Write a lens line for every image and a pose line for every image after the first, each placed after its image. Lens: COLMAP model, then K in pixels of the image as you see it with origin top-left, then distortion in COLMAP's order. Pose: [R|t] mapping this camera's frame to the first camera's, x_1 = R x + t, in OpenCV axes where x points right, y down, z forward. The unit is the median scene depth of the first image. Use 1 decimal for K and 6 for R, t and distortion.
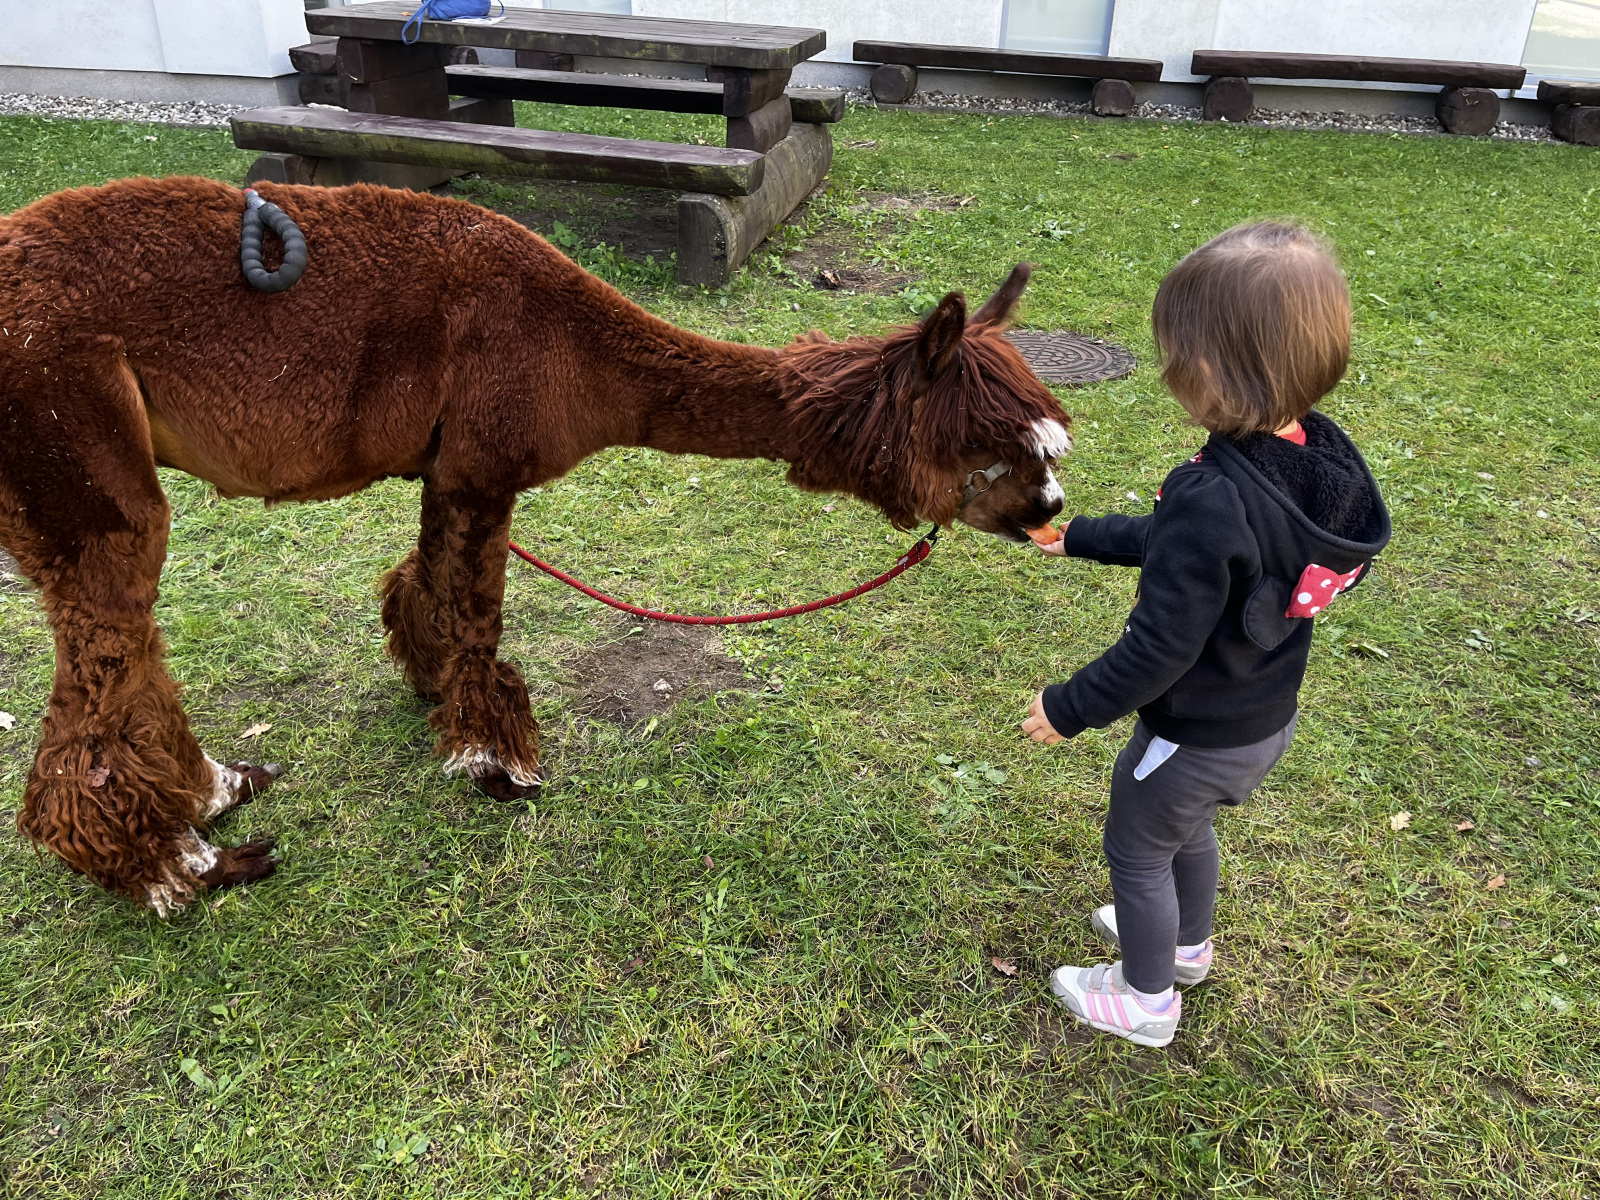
lens RADIAL K [[1271.5, 0, 808.6], [0, 1271.5, 590.8], [0, 0, 1]] dist [0.064782, -0.106467]
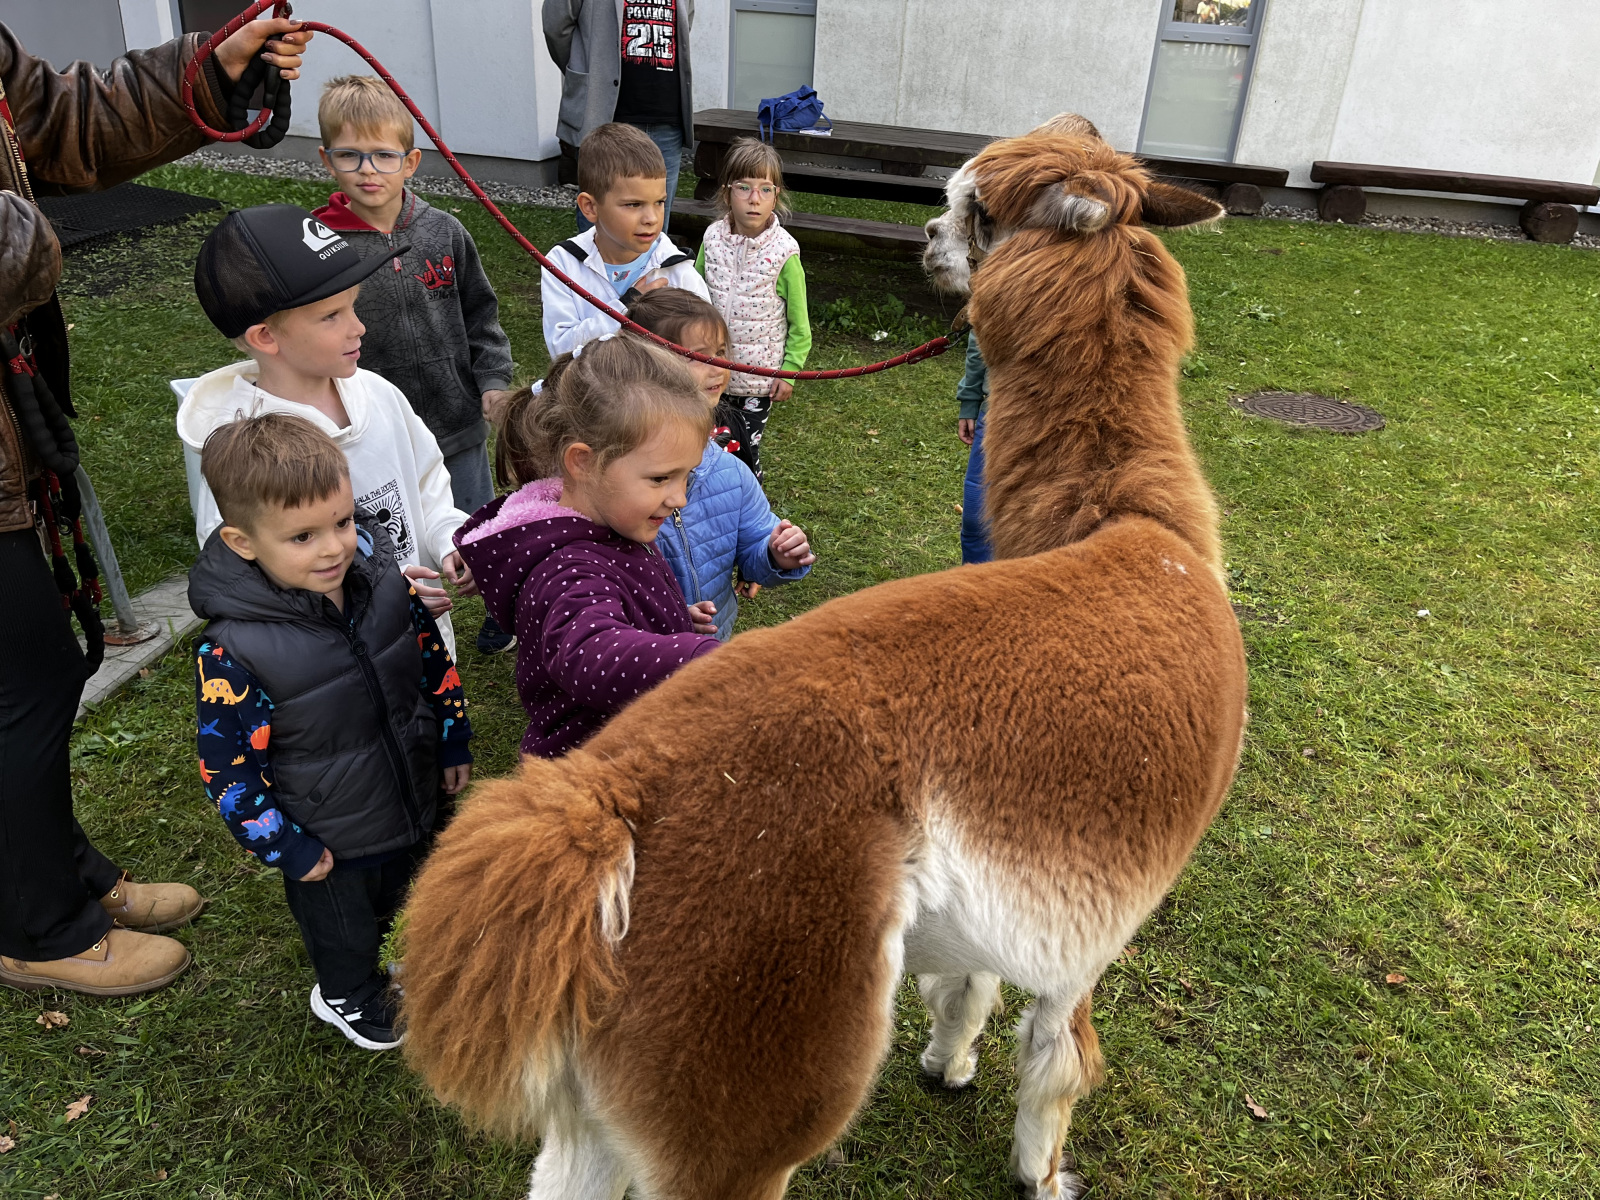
lens RADIAL K [[1271.5, 0, 801.4], [0, 1271.5, 600.4], [0, 0, 1]] dist [0.064782, -0.106467]
pose [[0.999402, 0.028847, 0.019063, -0.613881], [-0.028003, 0.998677, -0.043131, 0.132648], [-0.020282, 0.042572, 0.998888, -0.464253]]
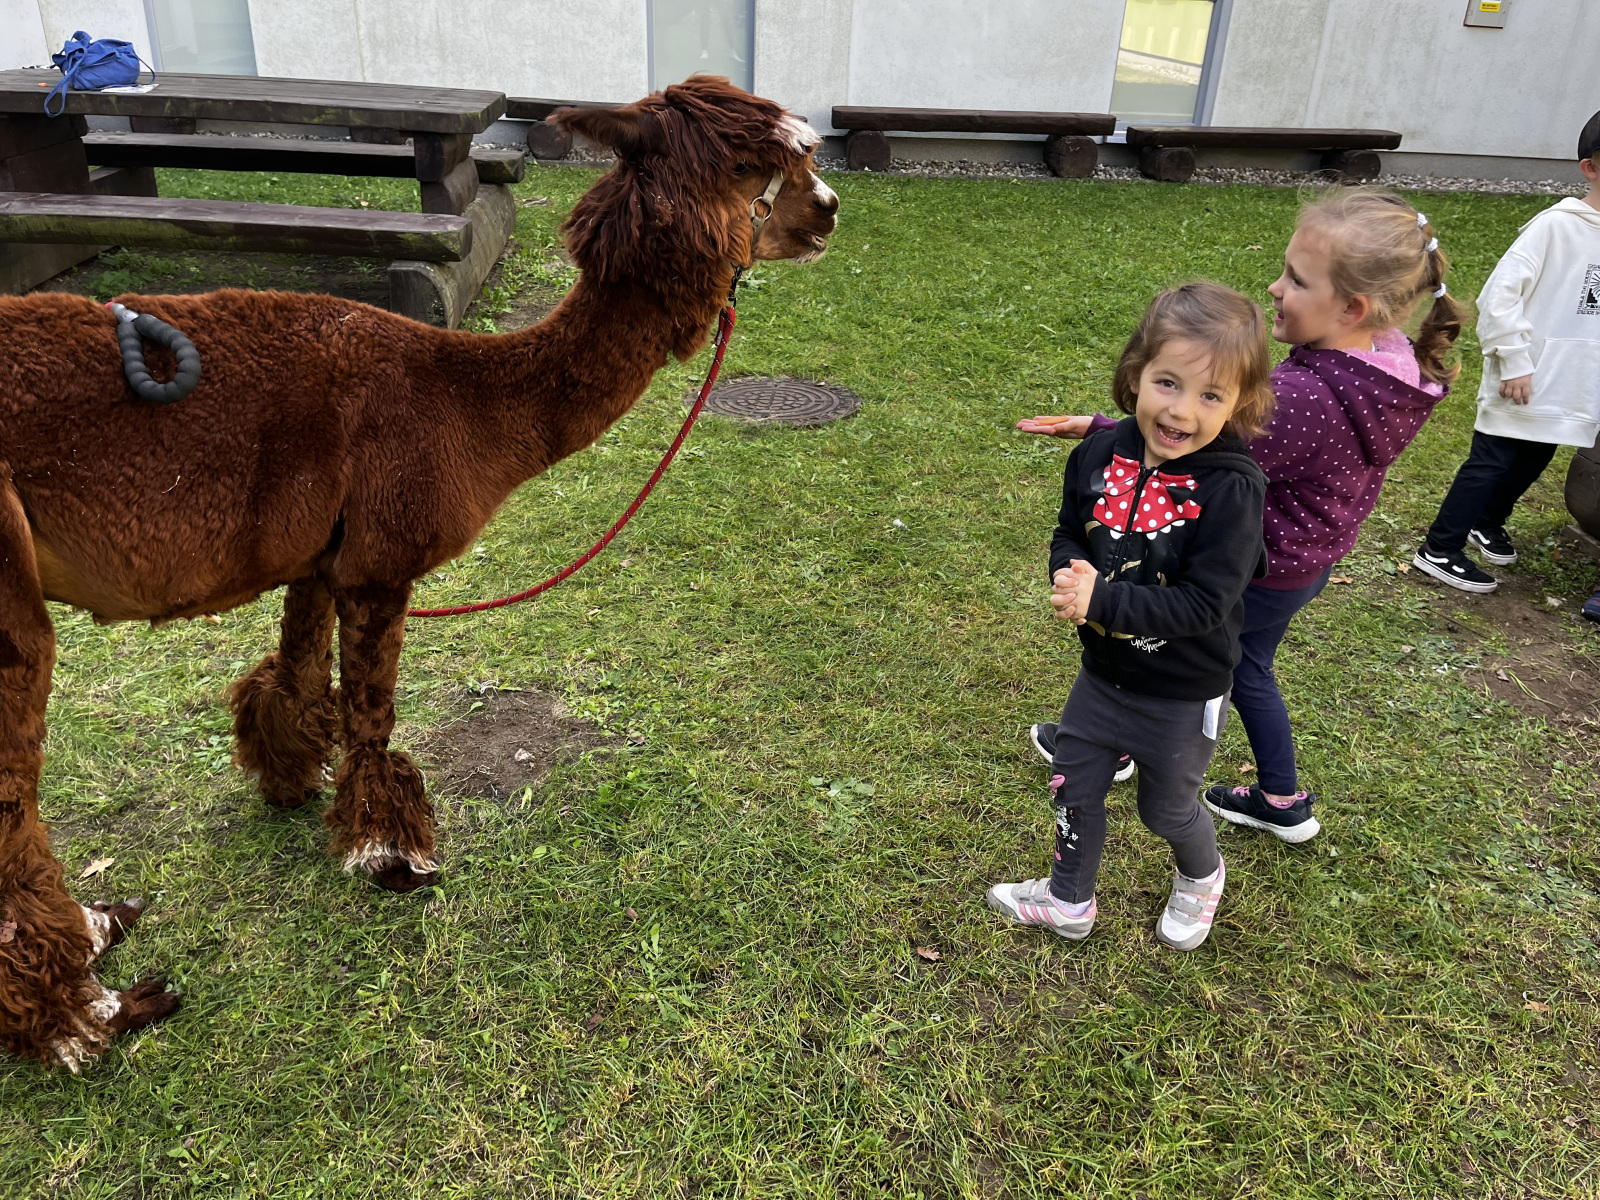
lens RADIAL K [[1271.5, 0, 832.9], [0, 1271.5, 593.2], [0, 0, 1]] dist [0.064782, -0.106467]
pose [[0.954593, -0.114928, 0.274851, -0.145773], [0.123077, 0.992318, -0.012530, -0.009908], [-0.271300, 0.045789, 0.961405, -0.044589]]
